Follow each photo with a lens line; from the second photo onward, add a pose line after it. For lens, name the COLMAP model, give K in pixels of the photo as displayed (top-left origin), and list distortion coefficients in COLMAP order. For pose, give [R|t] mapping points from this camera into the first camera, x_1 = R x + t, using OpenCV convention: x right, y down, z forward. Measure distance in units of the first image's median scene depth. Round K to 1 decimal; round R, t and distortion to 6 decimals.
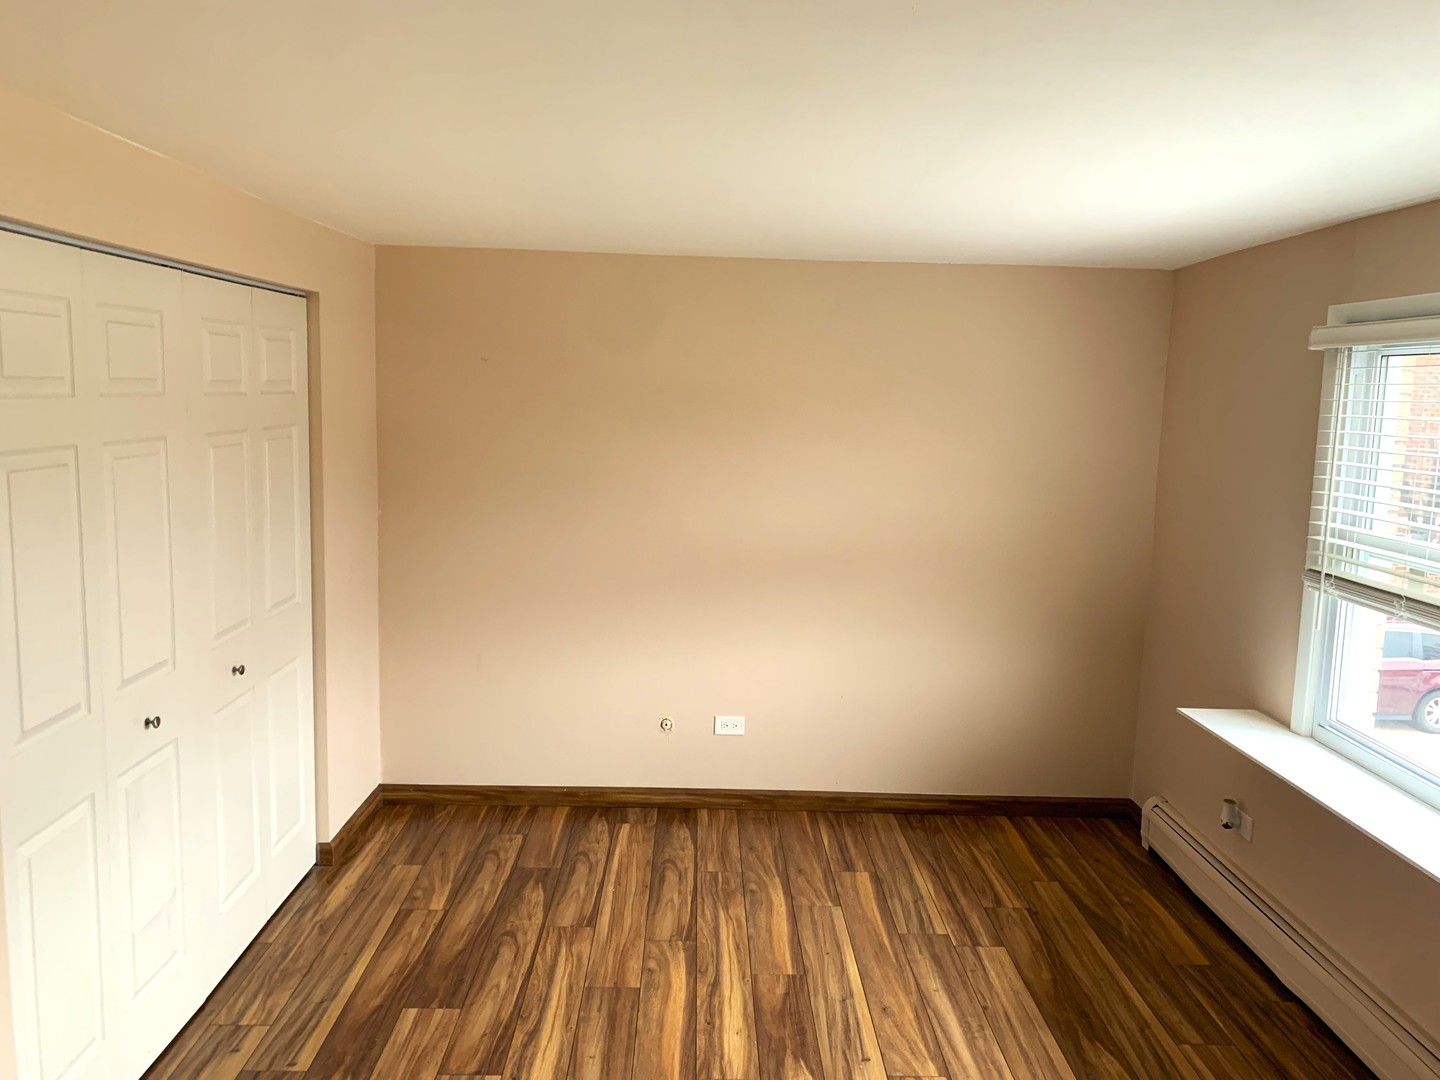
lens RADIAL K [[1106.0, 0, 685.9], [0, 1106.0, 489.9], [0, 0, 1]] dist [0.041203, -0.048318]
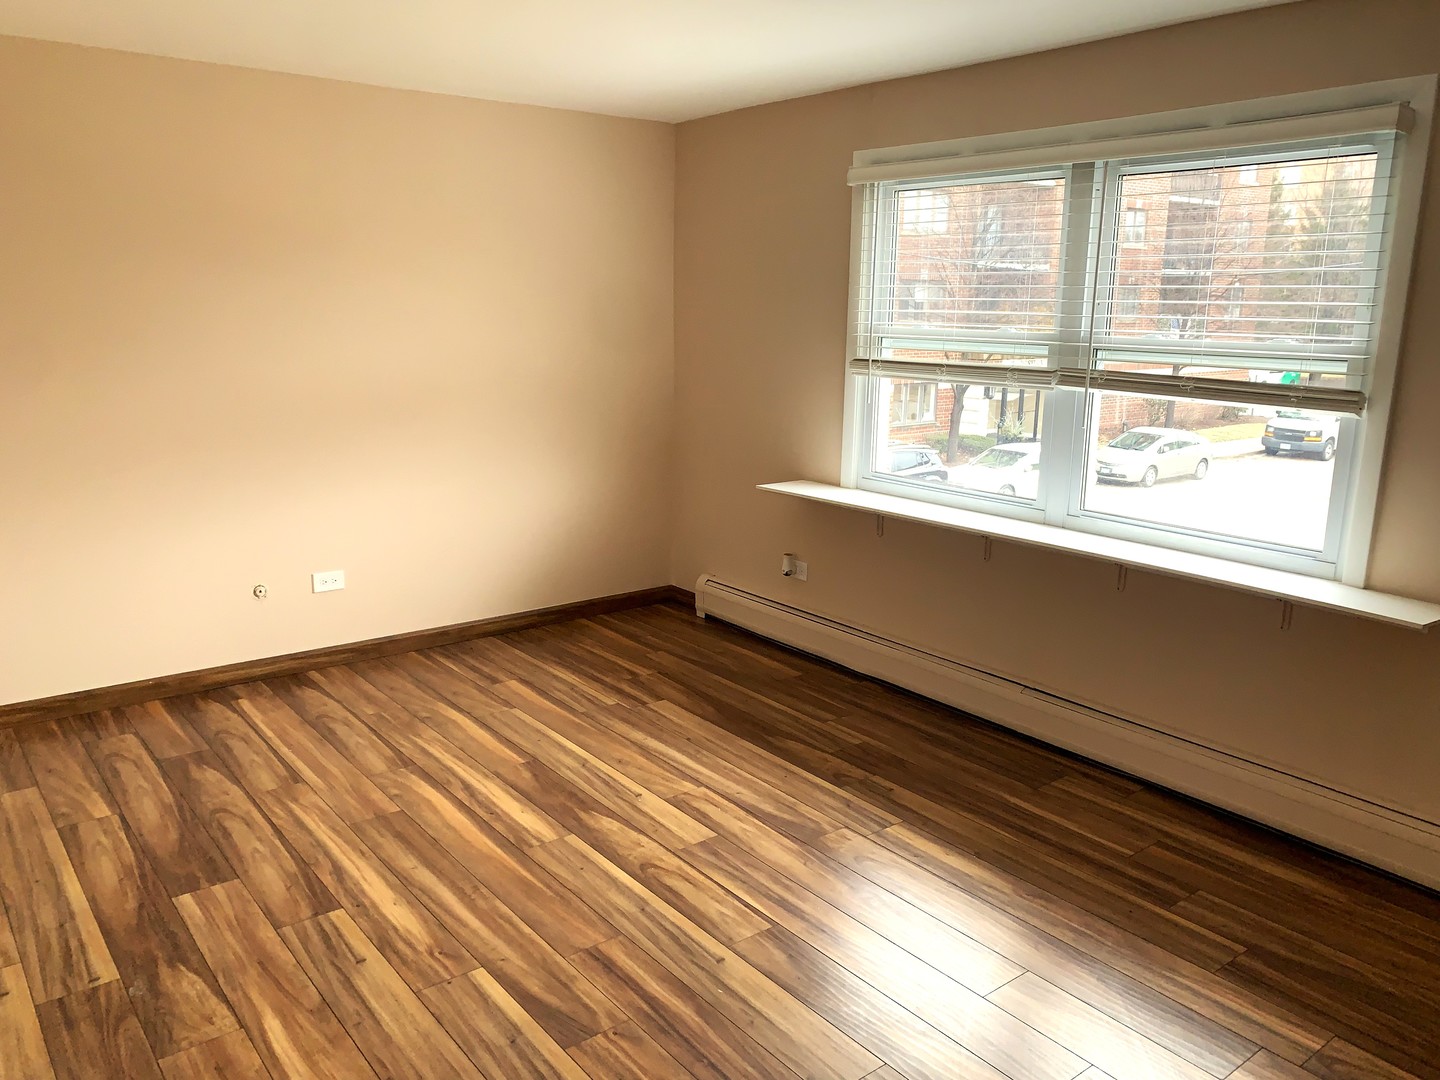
lens RADIAL K [[1106.0, 0, 674.5], [0, 1106.0, 537.0], [0, 0, 1]] dist [0.041203, -0.048318]
pose [[0.801102, -0.136189, 0.582828, -0.344405], [0.061088, 0.987288, 0.146734, 0.063816], [-0.595402, -0.081946, 0.799238, 0.064830]]
